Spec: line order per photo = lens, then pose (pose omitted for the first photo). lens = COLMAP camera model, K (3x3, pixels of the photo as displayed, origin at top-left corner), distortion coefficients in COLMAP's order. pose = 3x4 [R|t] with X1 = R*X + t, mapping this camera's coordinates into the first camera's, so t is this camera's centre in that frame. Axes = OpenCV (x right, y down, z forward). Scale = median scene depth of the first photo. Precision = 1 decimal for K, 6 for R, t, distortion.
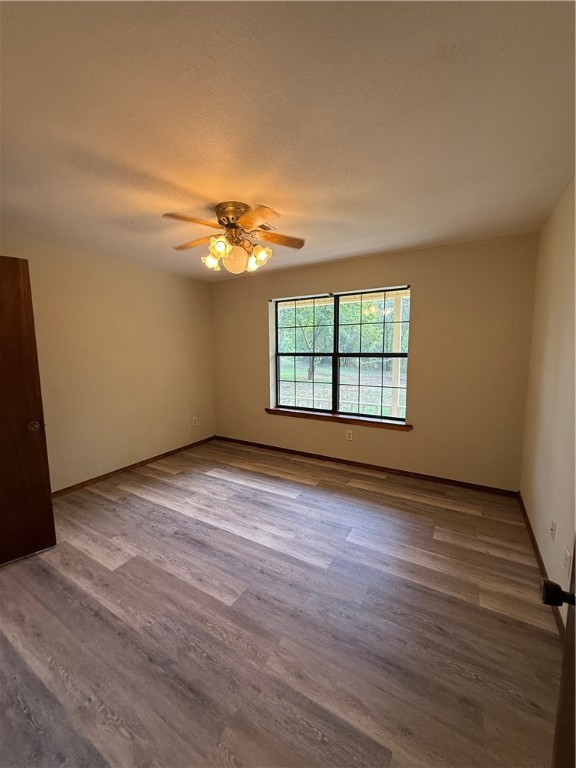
lens RADIAL K [[310.5, 0, 285.4], [0, 310.5, 391.4], [0, 0, 1]] dist [-0.003327, 0.001047]
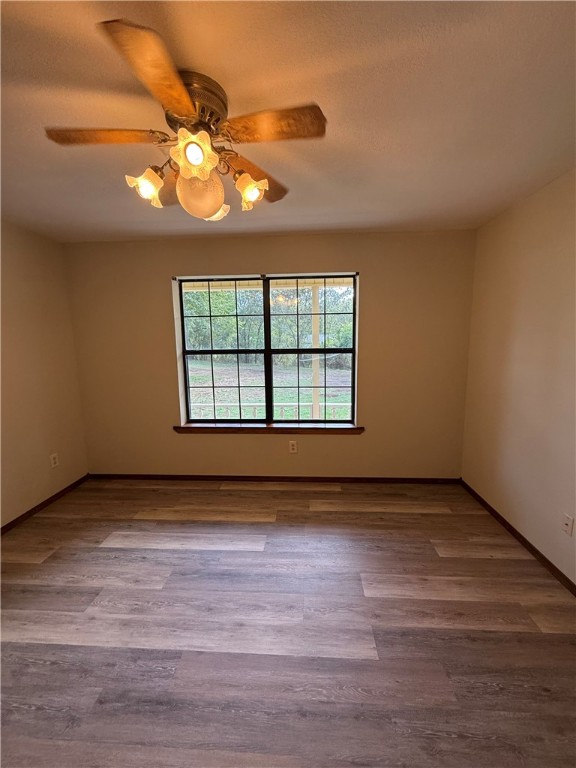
lens RADIAL K [[310.5, 0, 283.9], [0, 310.5, 388.0], [0, 0, 1]] dist [-0.003327, 0.001047]
pose [[0.883358, -0.078774, 0.462032, -0.216180], [0.071217, 0.996888, 0.033803, -0.054898], [-0.463257, 0.003045, 0.886219, 0.298614]]
